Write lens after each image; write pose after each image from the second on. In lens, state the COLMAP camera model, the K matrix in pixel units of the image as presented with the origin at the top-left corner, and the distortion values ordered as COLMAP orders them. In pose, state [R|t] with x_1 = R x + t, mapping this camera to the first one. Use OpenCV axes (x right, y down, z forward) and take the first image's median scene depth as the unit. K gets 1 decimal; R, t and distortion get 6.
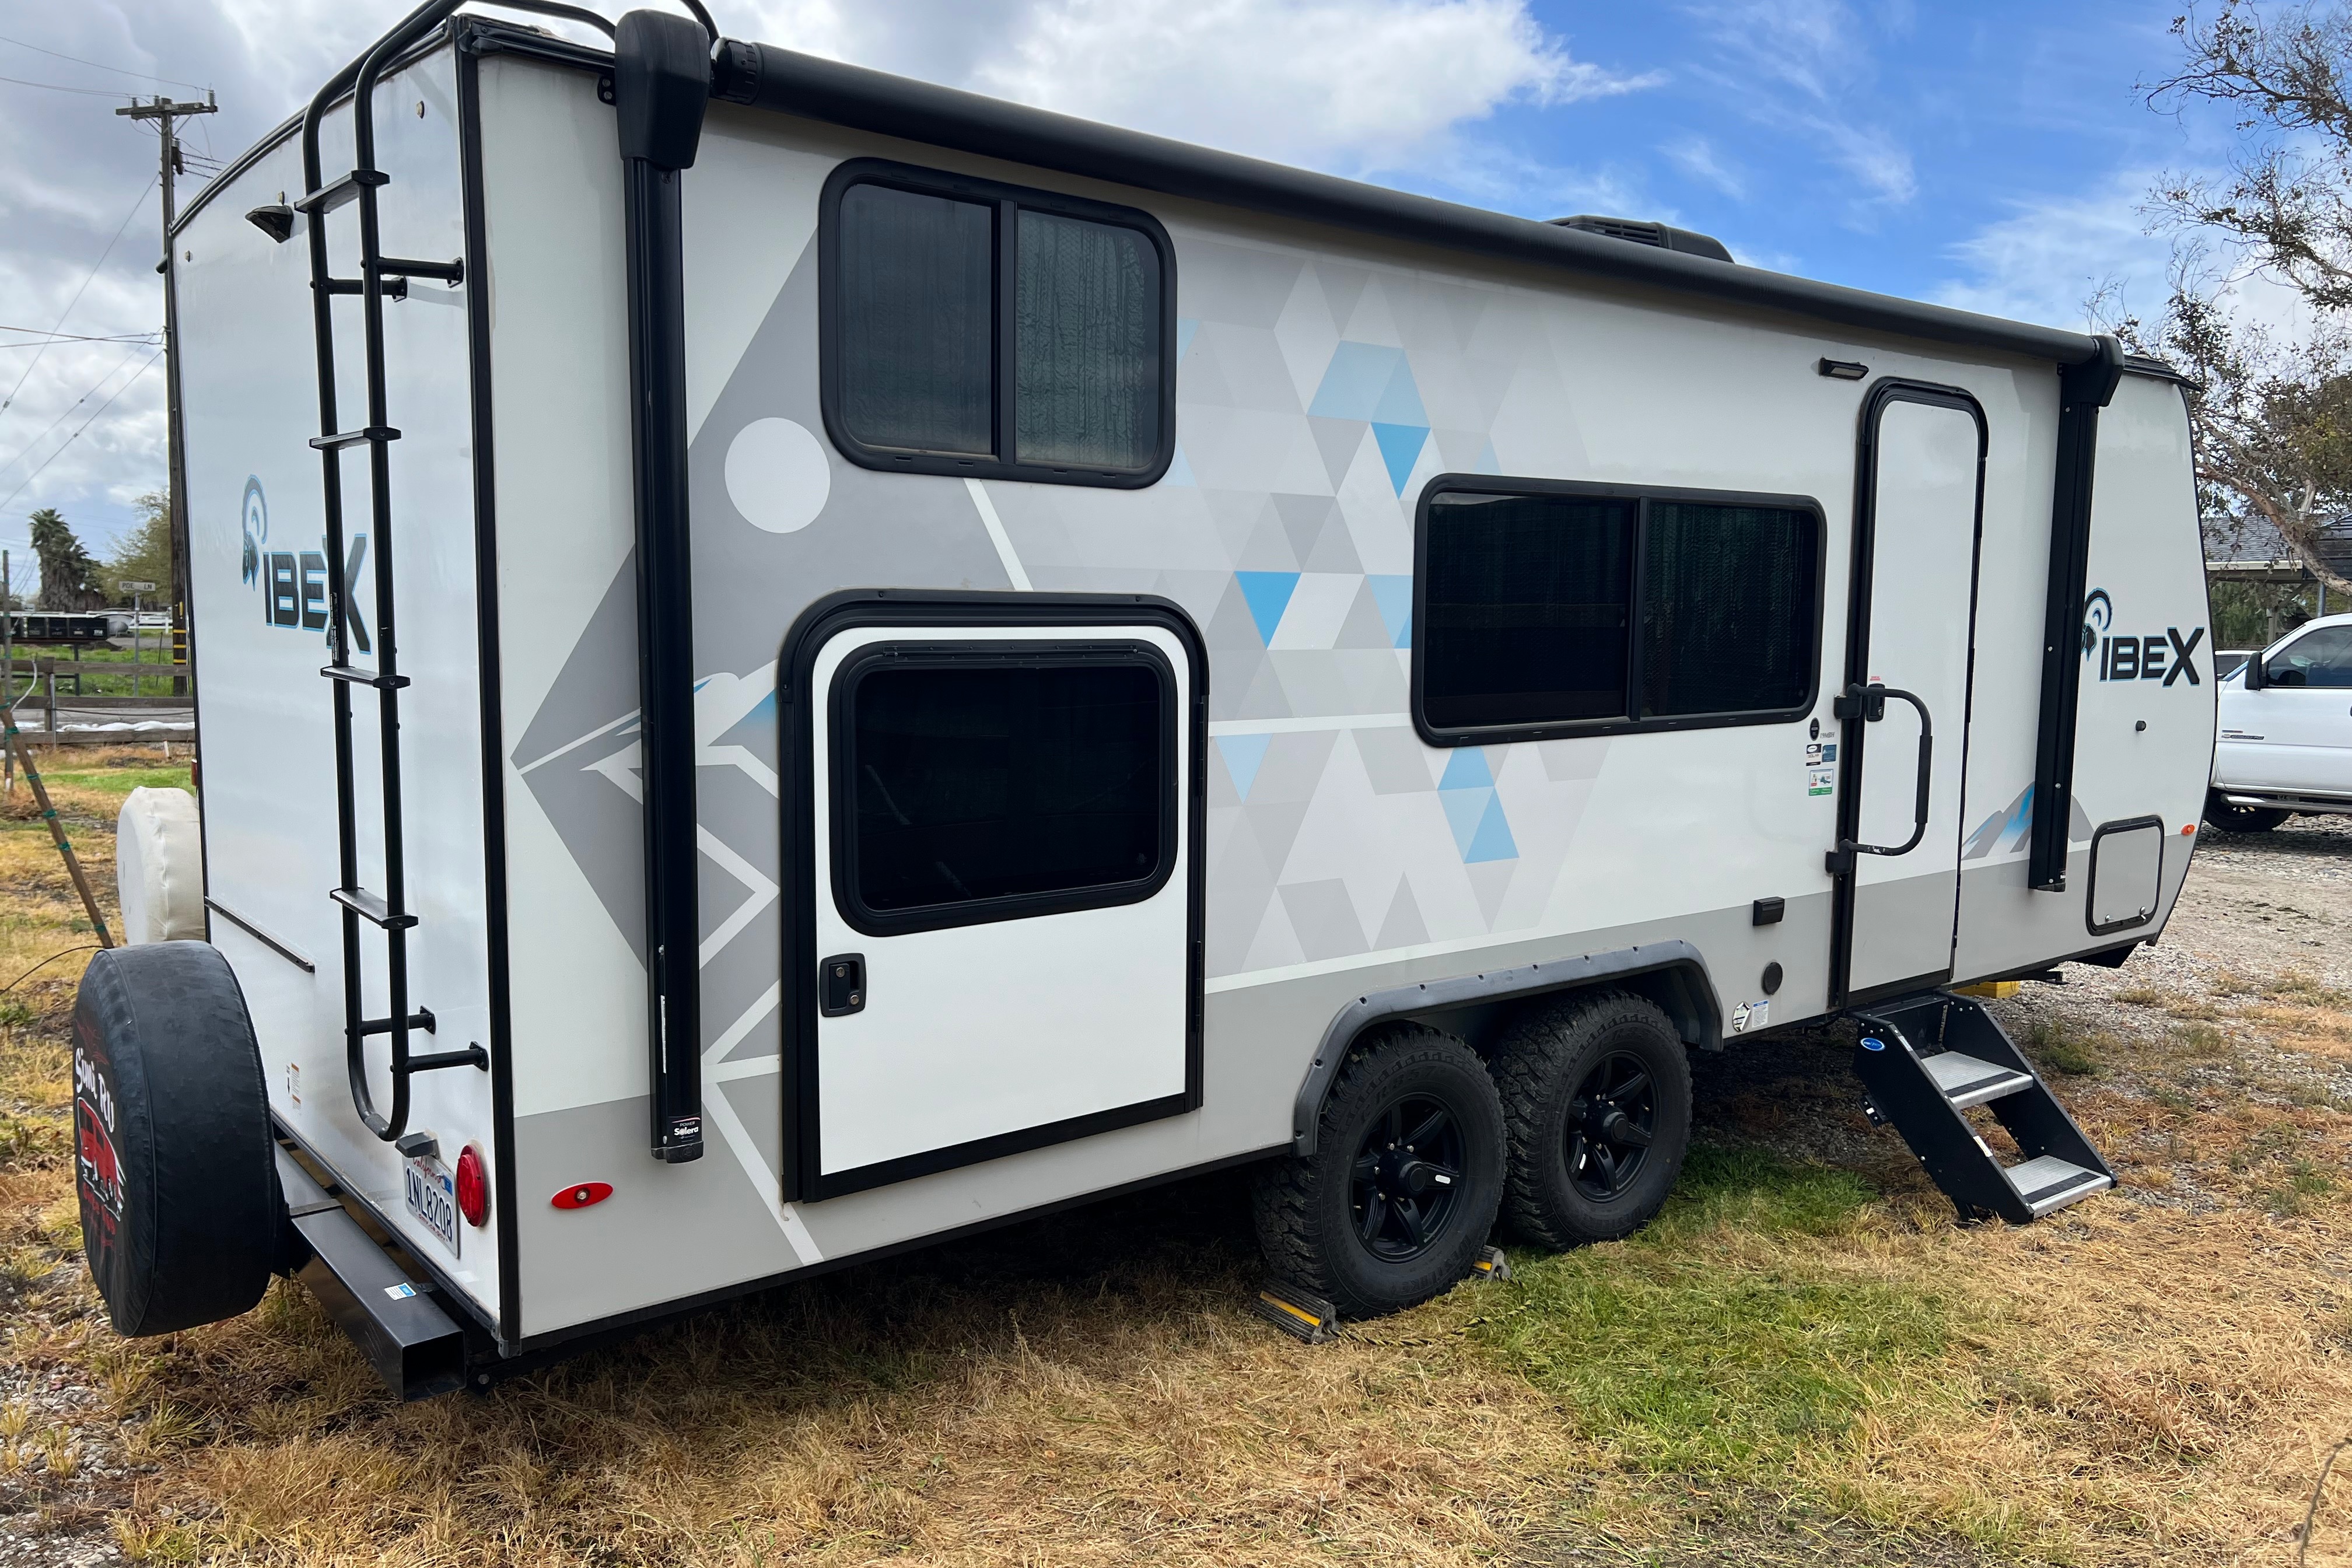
lens RADIAL K [[1755.8, 0, 1171.1], [0, 1755.8, 780.6], [0, 0, 1]] dist [0.039710, -0.035353]
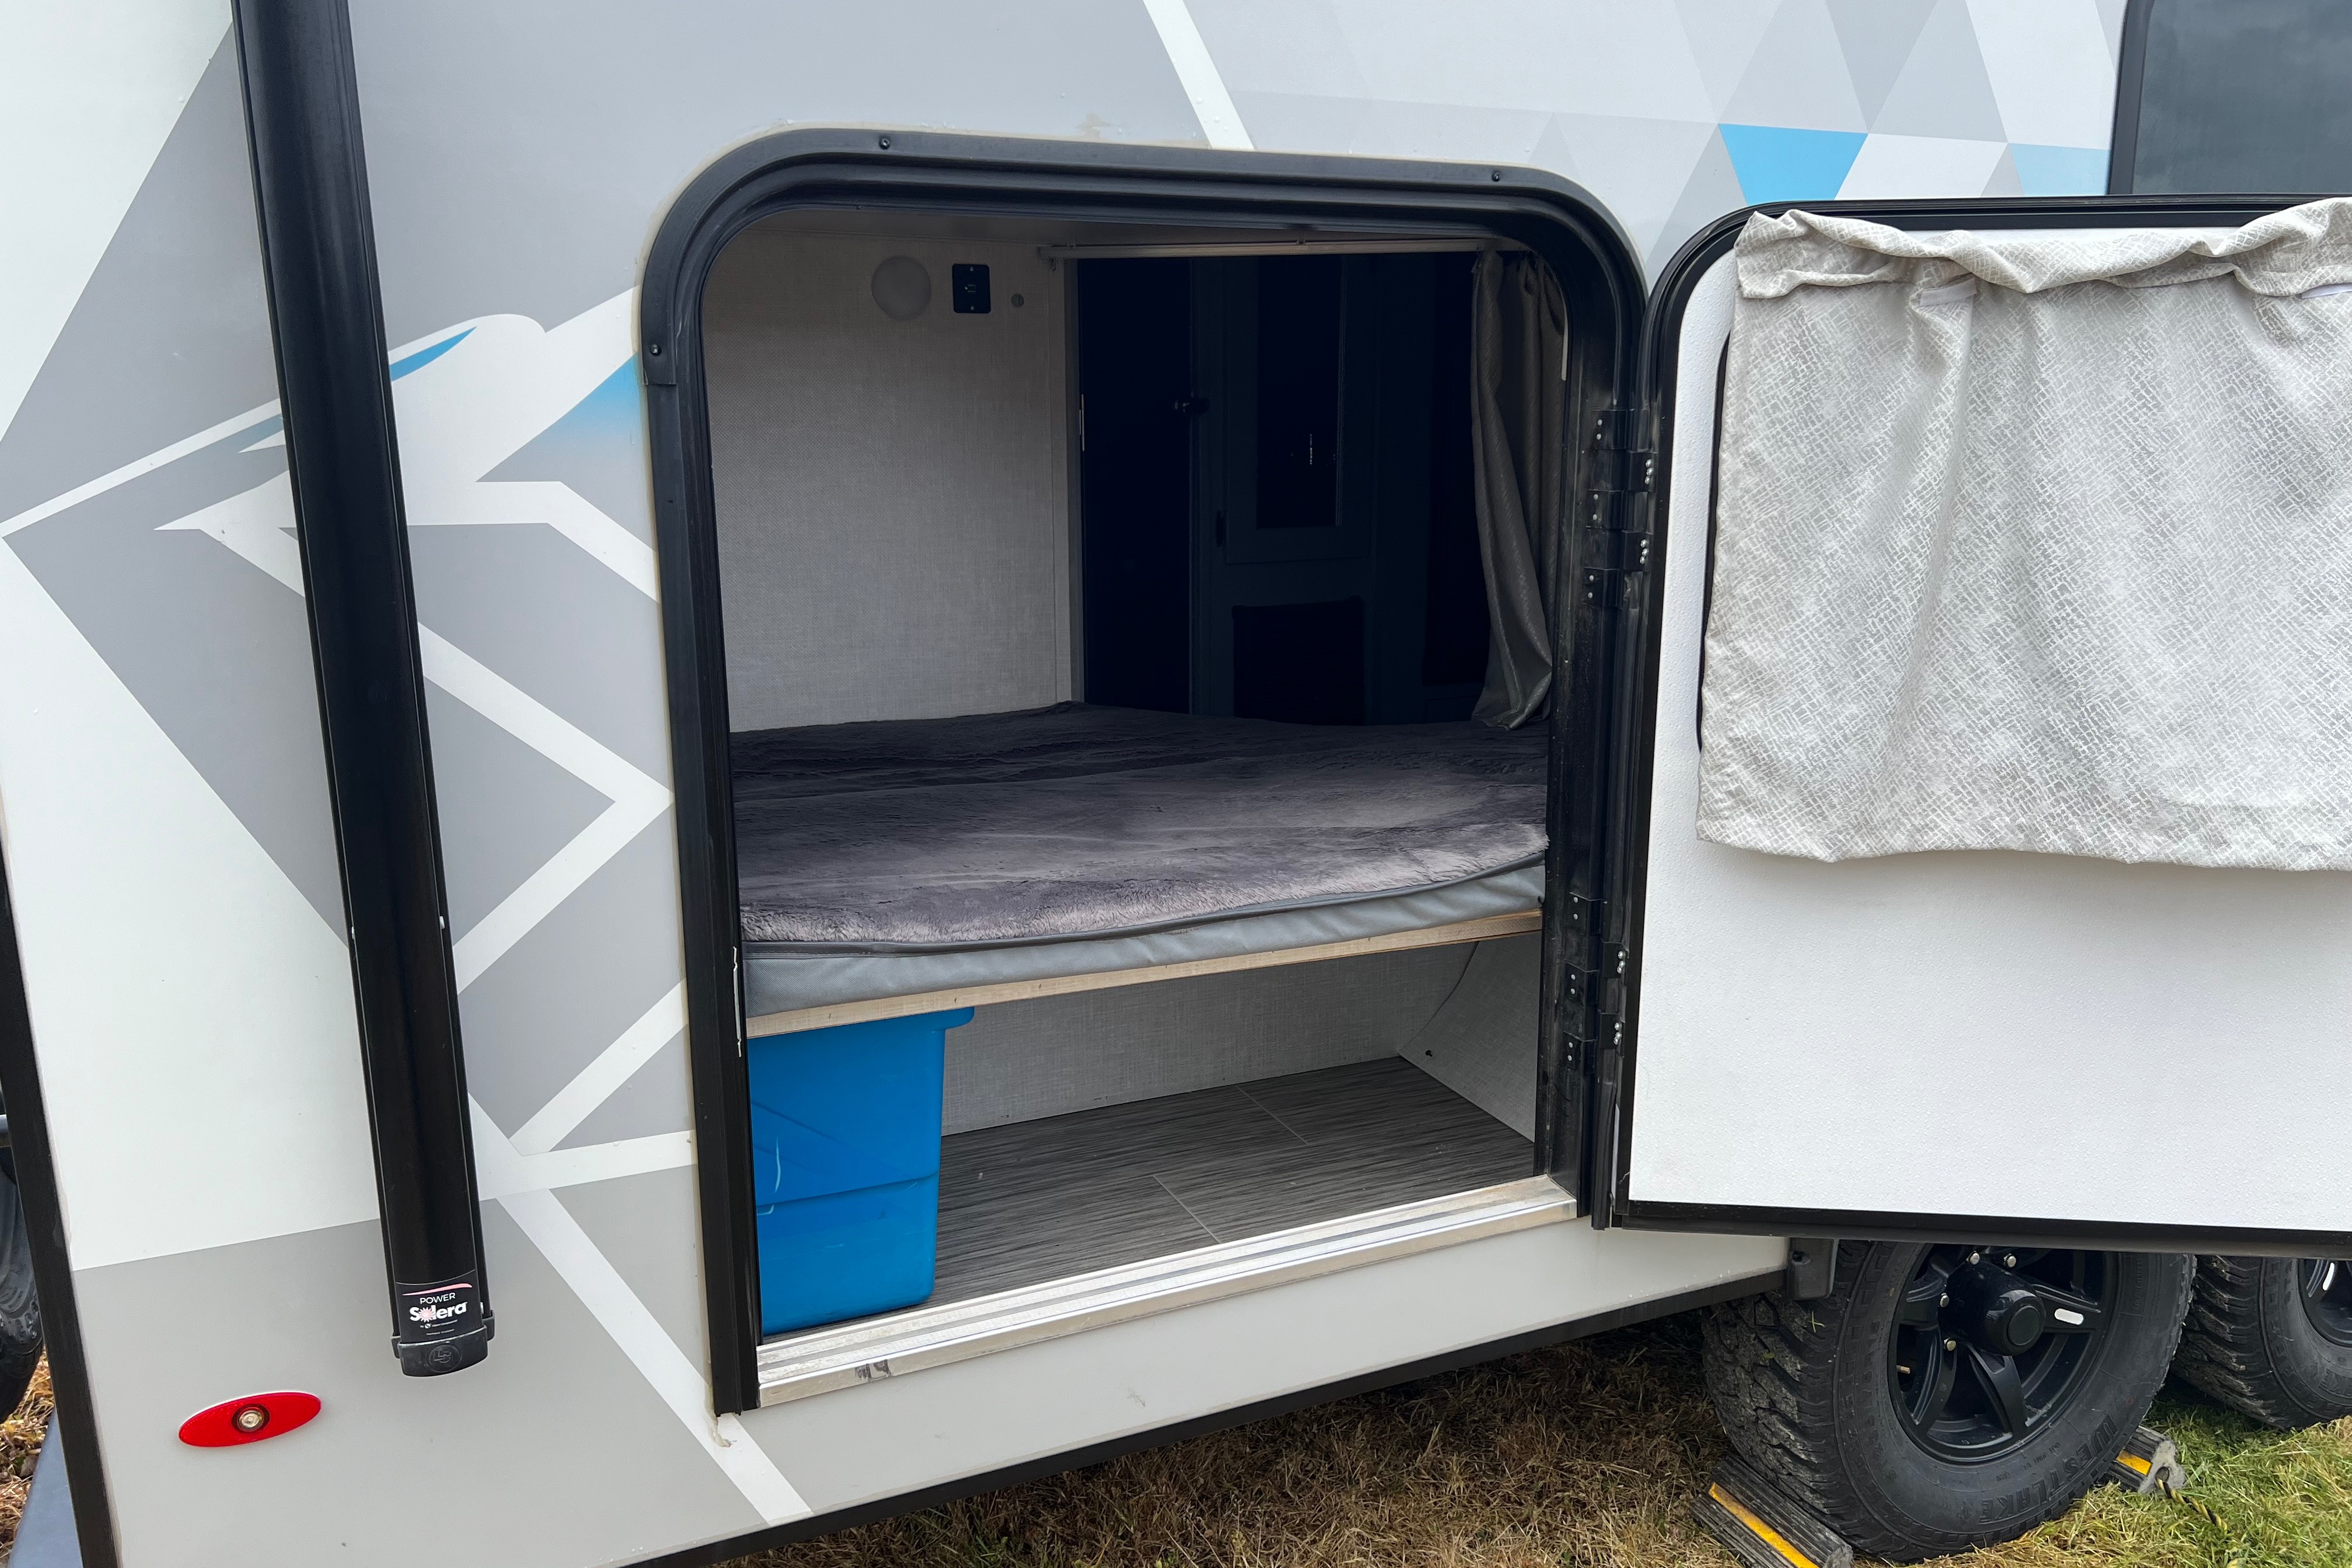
lens RADIAL K [[1755.8, 0, 1180.9], [0, 1755.8, 793.3], [0, 0, 1]] dist [0.039710, -0.035353]
pose [[0.967201, 0.039363, -0.250942, 0.020316], [-0.009940, 0.993029, 0.117454, 0.003431], [0.253816, -0.111107, 0.960850, 0.439697]]
